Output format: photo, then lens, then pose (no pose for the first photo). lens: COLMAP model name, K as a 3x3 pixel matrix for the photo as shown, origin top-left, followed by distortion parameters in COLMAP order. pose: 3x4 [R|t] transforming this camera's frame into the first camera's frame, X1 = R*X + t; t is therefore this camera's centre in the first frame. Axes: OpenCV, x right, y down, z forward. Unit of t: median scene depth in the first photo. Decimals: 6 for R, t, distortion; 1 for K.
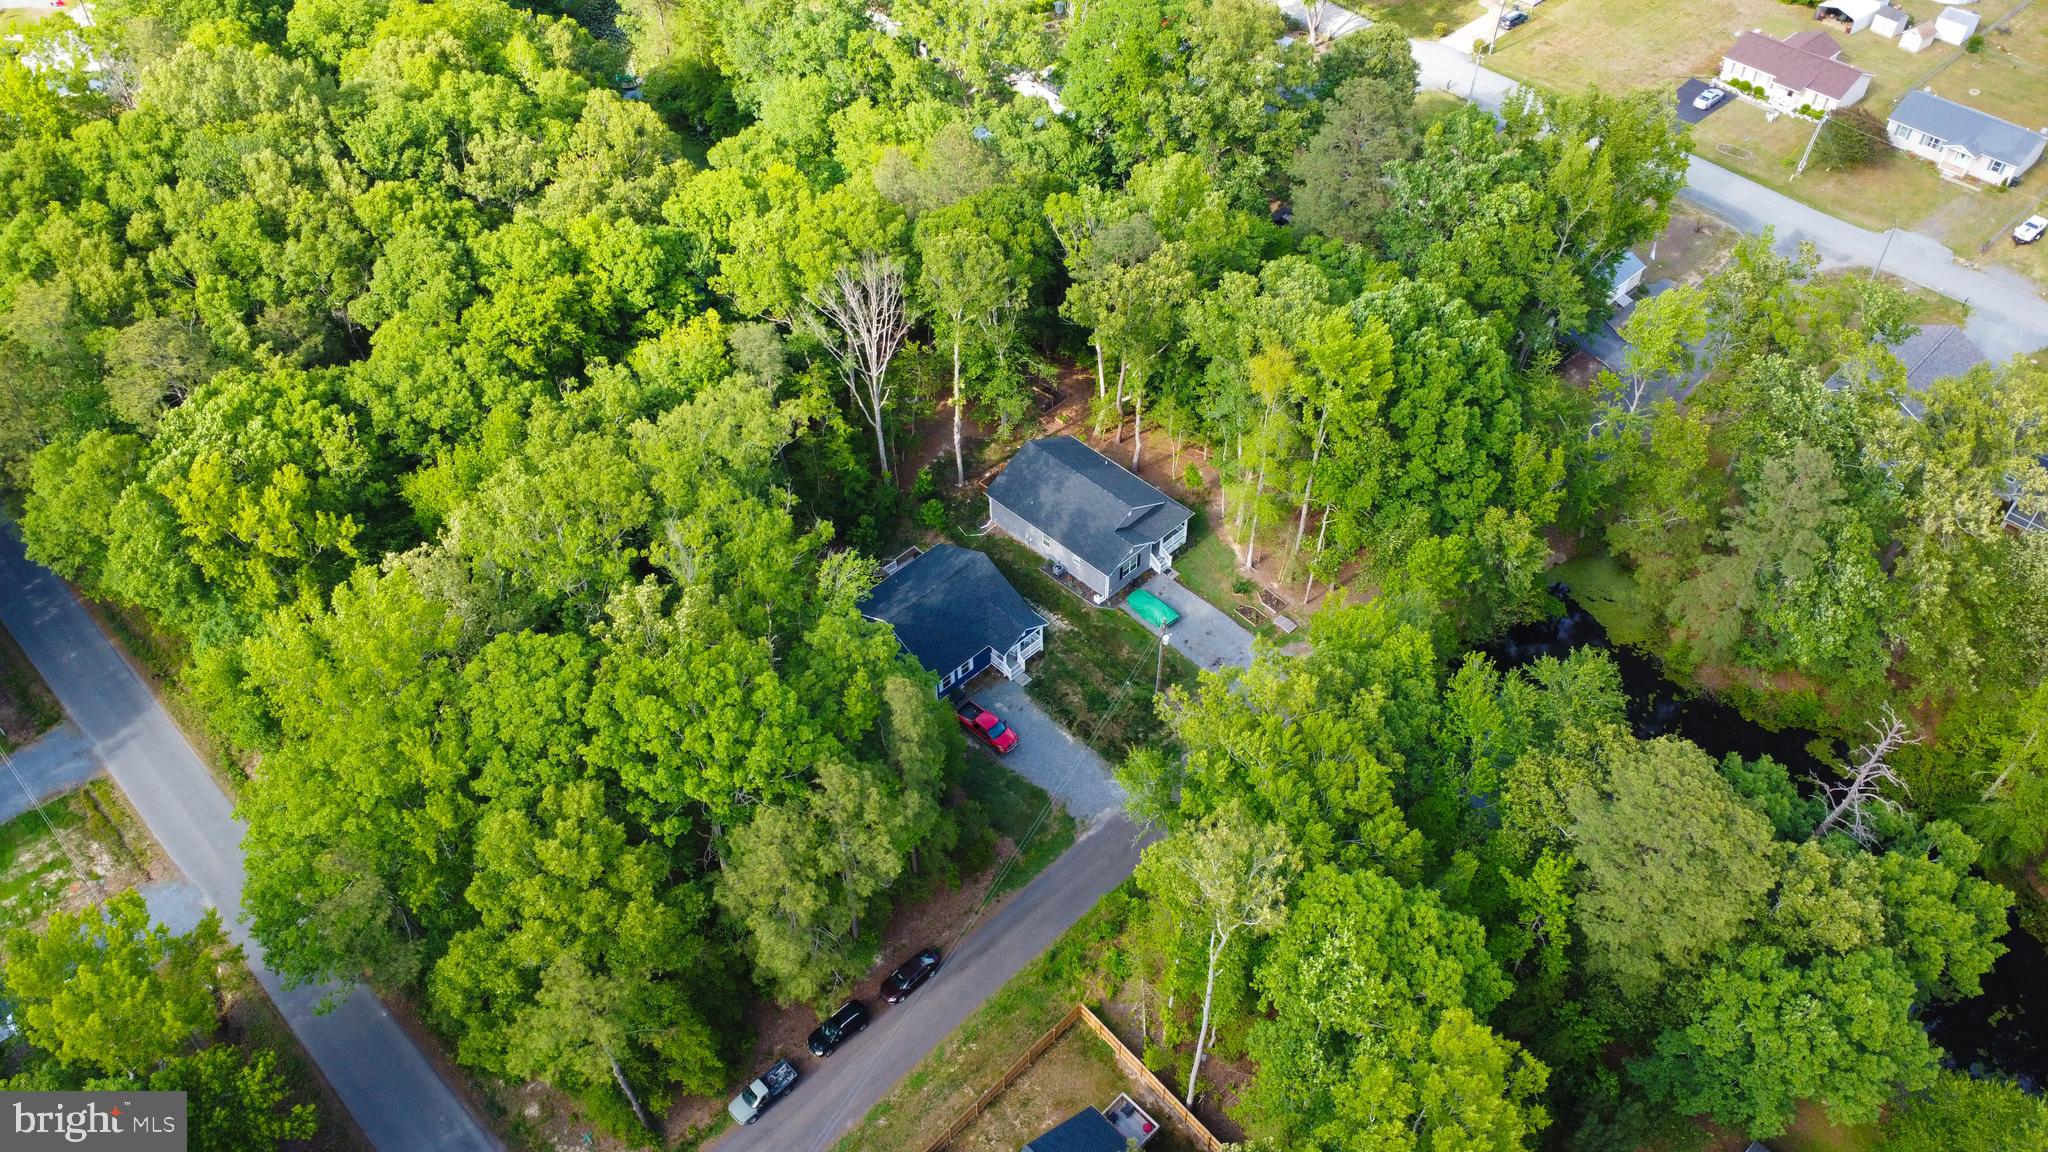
lens RADIAL K [[1543.0, 0, 1024.1], [0, 1543.0, 584.5], [0, 0, 1]] dist [0.003542, -0.003380]
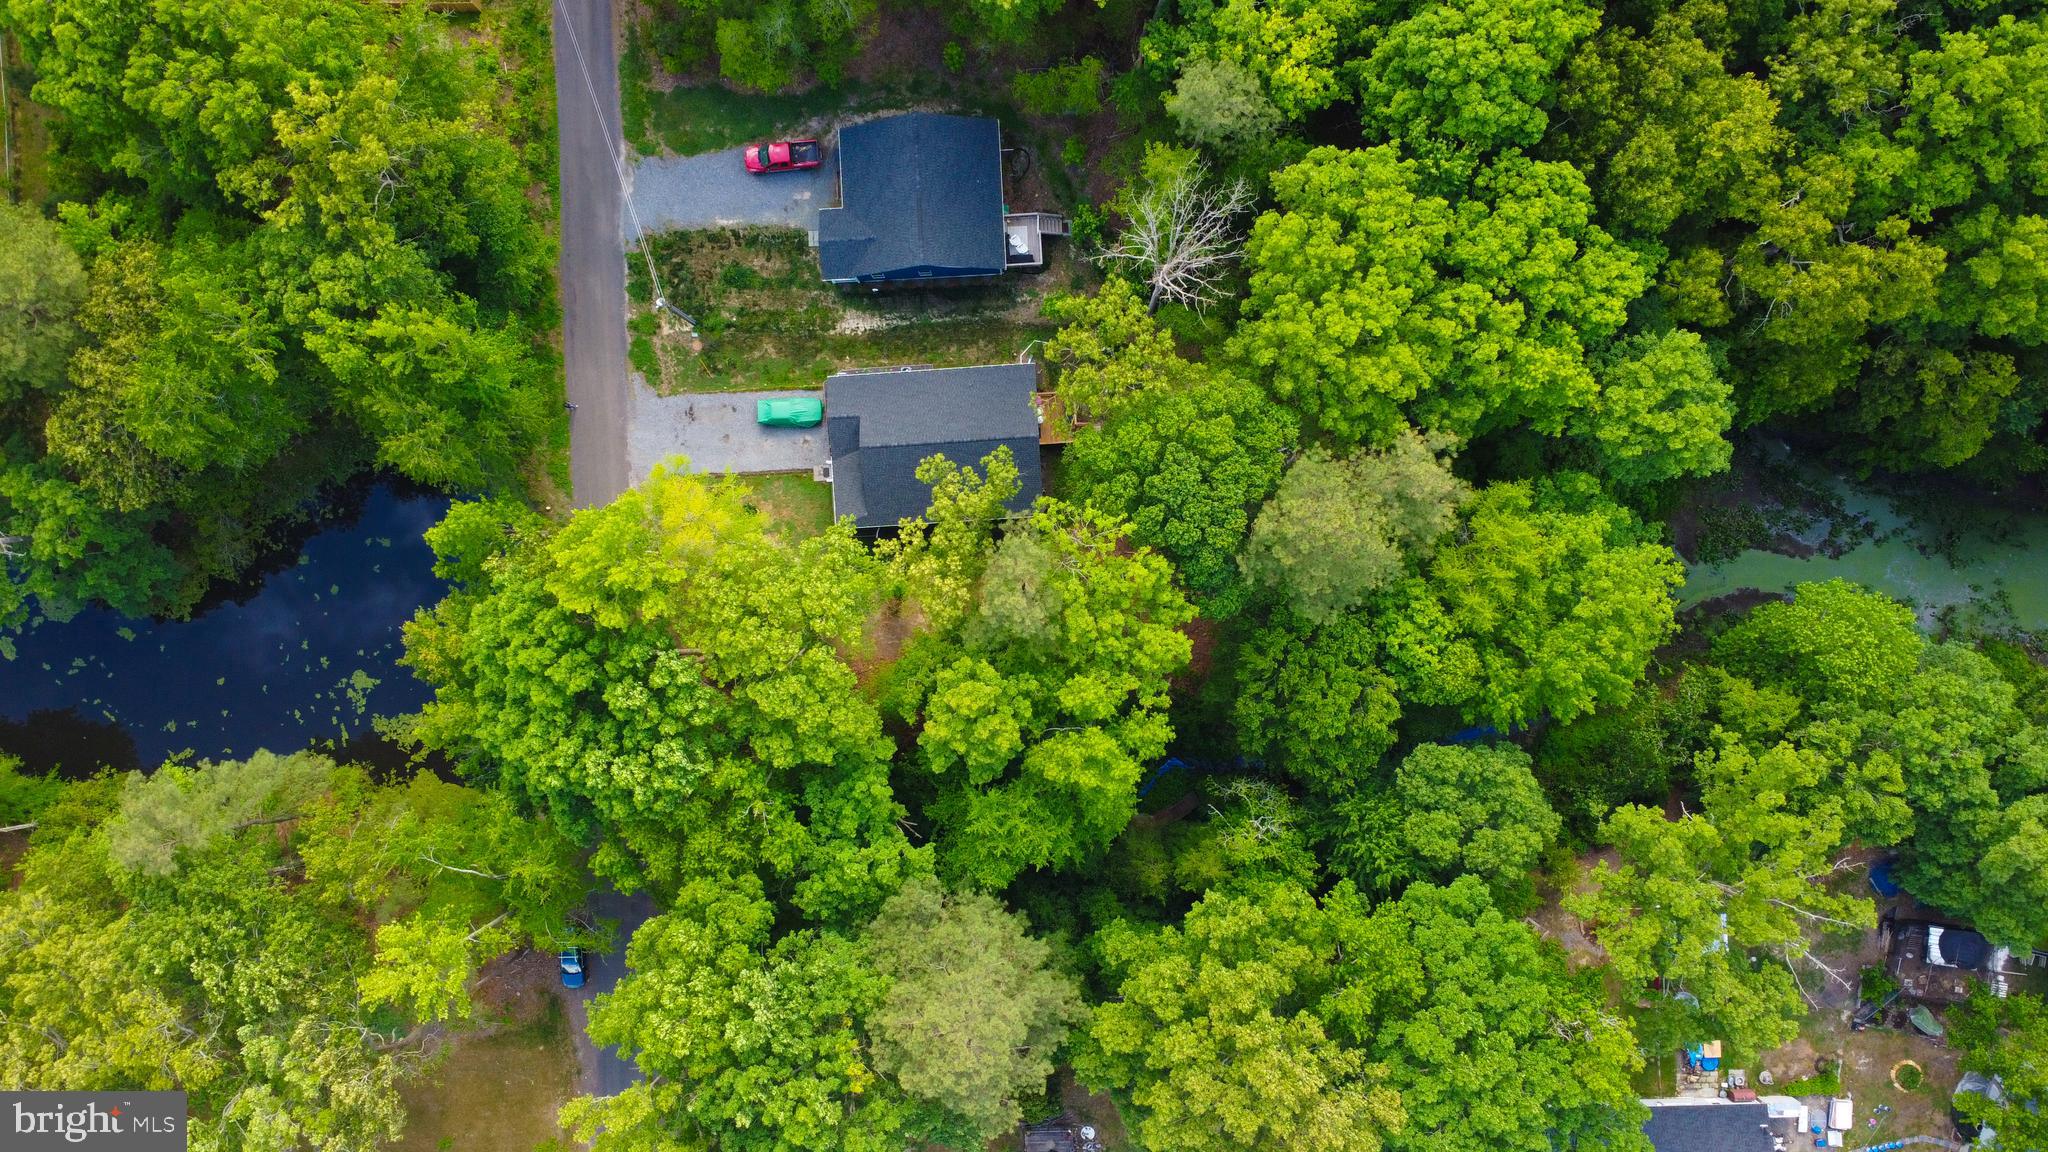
lens RADIAL K [[1543.0, 0, 1024.1], [0, 1543.0, 584.5], [0, 0, 1]] dist [0.003542, -0.003380]
pose [[-0.662029, 0.748993, 0.026975, 0.044386], [-0.506661, -0.473776, 0.720299, -0.723808], [0.552279, 0.463192, 0.693139, 0.505728]]
